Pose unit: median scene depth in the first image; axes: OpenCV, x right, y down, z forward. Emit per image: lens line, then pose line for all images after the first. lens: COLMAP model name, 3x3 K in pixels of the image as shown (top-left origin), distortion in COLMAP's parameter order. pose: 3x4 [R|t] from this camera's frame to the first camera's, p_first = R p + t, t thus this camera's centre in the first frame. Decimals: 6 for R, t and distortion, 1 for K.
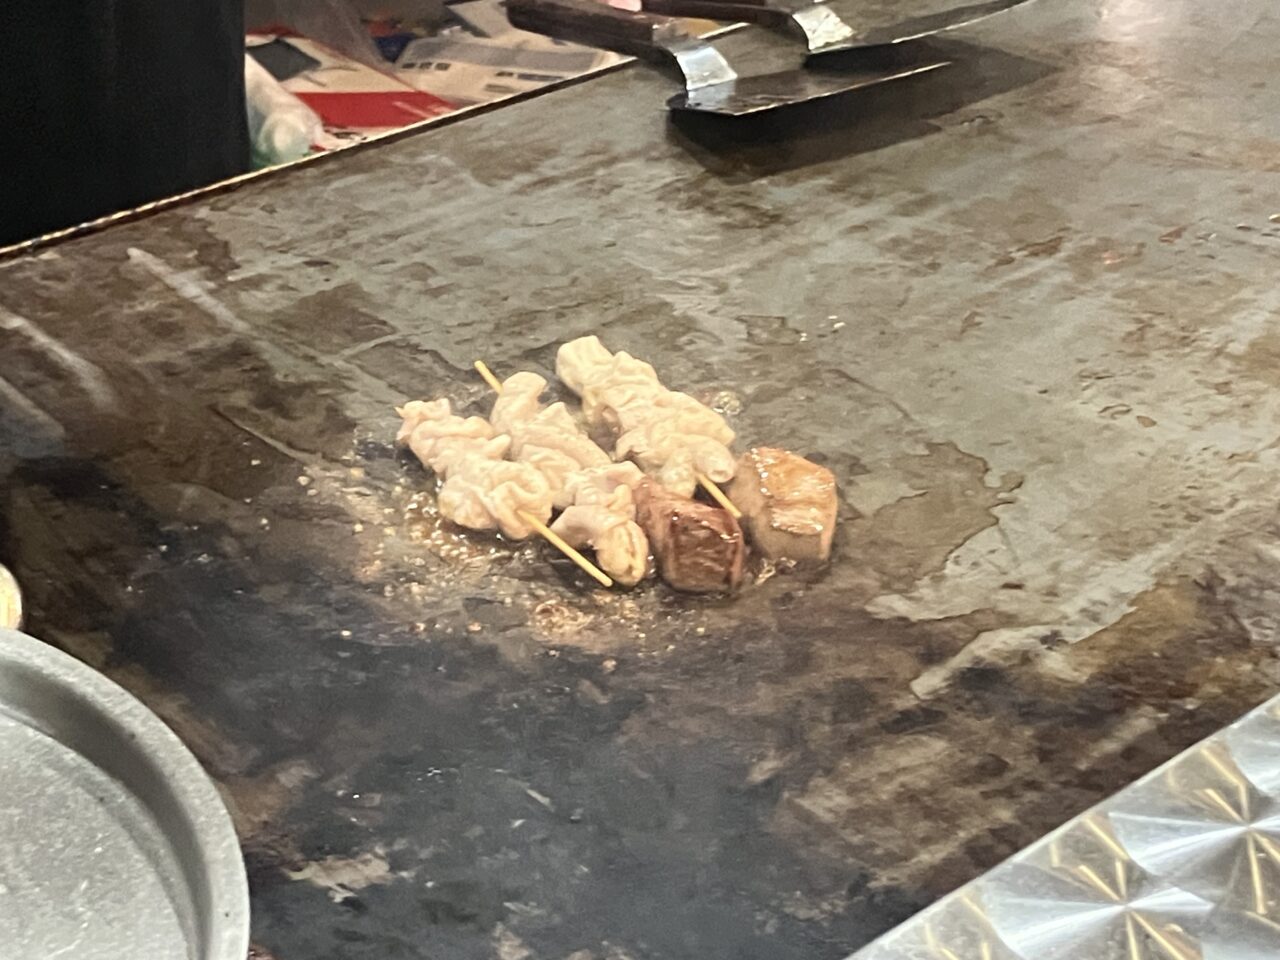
lens RADIAL K [[2754.1, 0, 642.3], [0, 2754.1, 481.7], [0, 0, 1]] dist [0.136935, 0.000000]
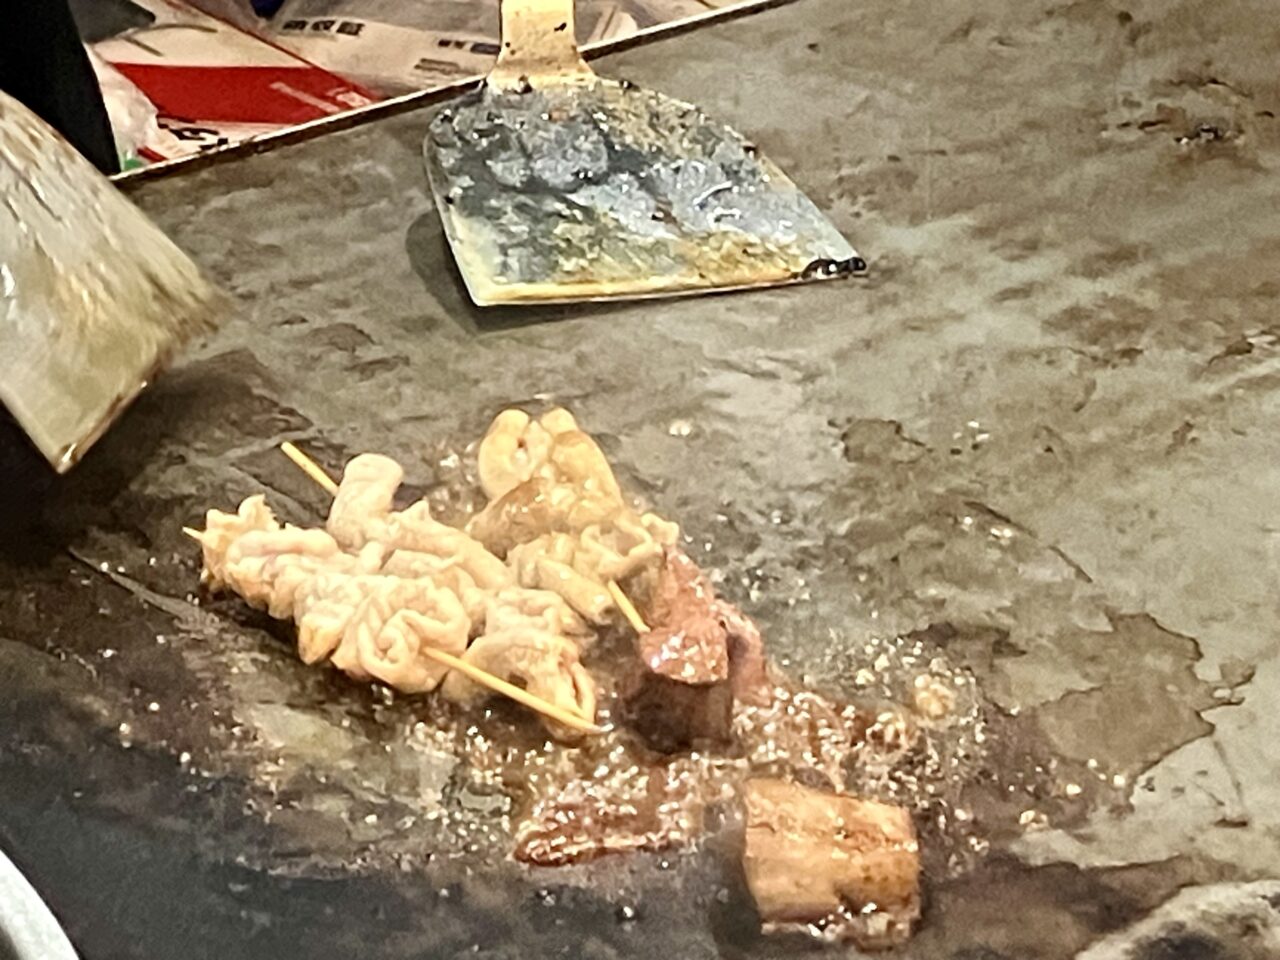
lens RADIAL K [[4887.3, 0, 638.7], [0, 4887.3, 479.1], [0, 0, 1]] dist [0.275699, 0.000000]
pose [[0.999522, 0.030923, 0.000333, -0.010536], [-0.030848, 0.997750, -0.059525, 0.024816], [-0.002173, 0.059486, 0.998227, -0.161512]]
